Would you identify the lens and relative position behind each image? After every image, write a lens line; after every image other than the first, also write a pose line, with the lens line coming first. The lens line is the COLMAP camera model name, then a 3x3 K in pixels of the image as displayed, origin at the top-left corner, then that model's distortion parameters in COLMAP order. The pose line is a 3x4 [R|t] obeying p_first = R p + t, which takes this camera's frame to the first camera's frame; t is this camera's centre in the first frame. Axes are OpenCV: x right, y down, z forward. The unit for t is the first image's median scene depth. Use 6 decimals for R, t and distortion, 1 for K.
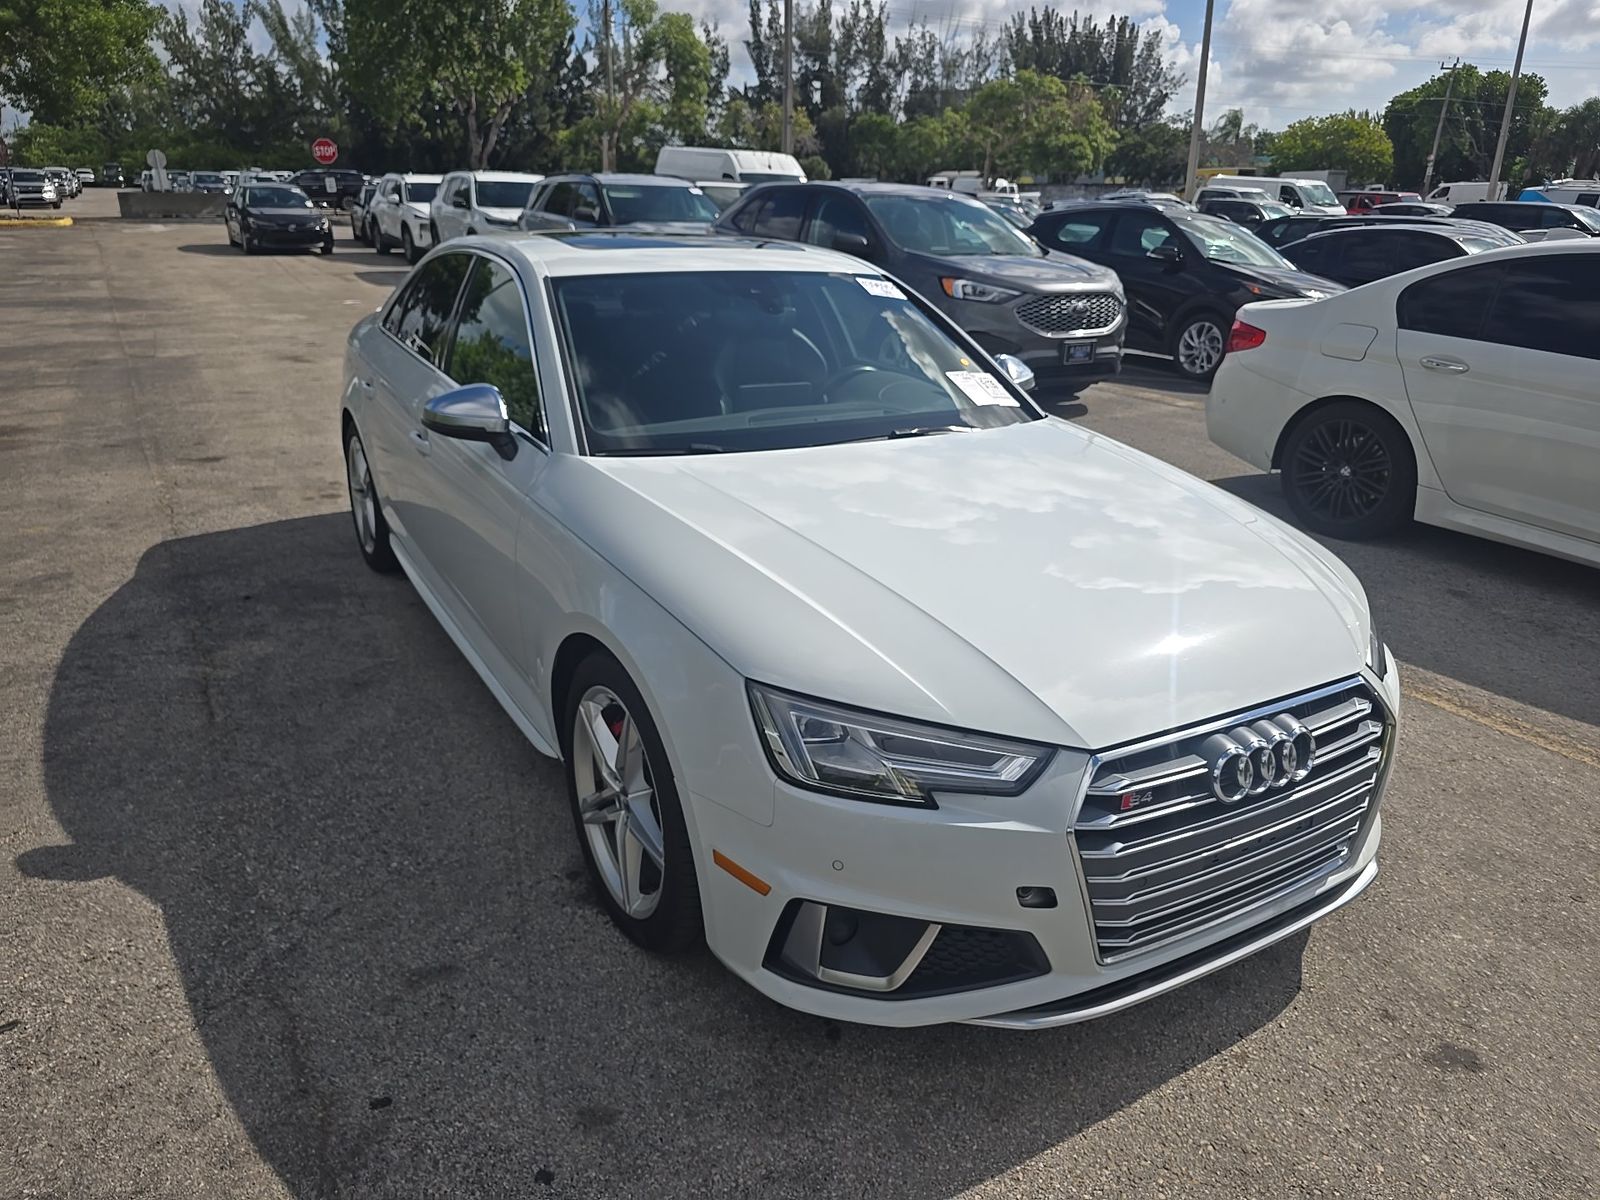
lens RADIAL K [[1140.0, 0, 789.5], [0, 1140.0, 596.5], [0, 0, 1]] dist [0.044933, -0.046872]
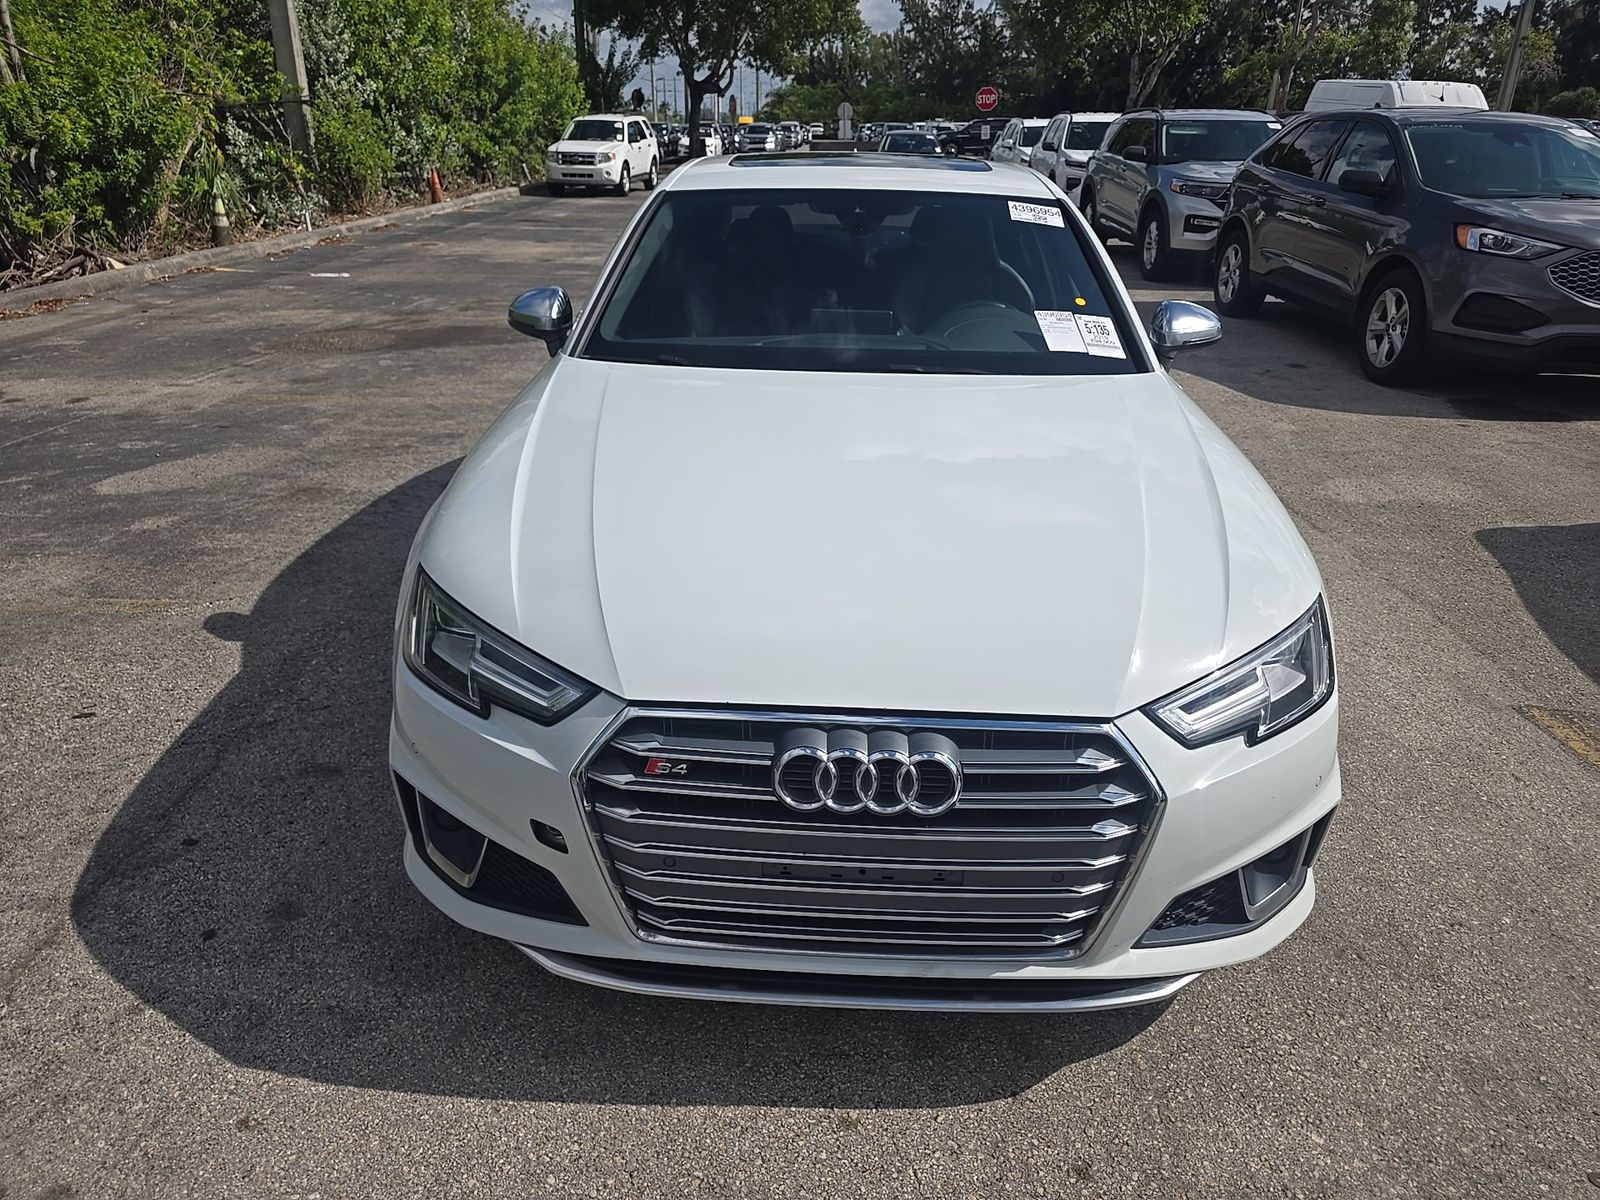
lens RADIAL K [[1140.0, 0, 789.5], [0, 1140.0, 596.5], [0, 0, 1]] dist [0.044933, -0.046872]
pose [[0.829910, 0.197908, -0.521615, 0.634188], [-0.178126, 0.980026, 0.088431, -0.037313], [0.528697, 0.019523, 0.848586, 0.229802]]
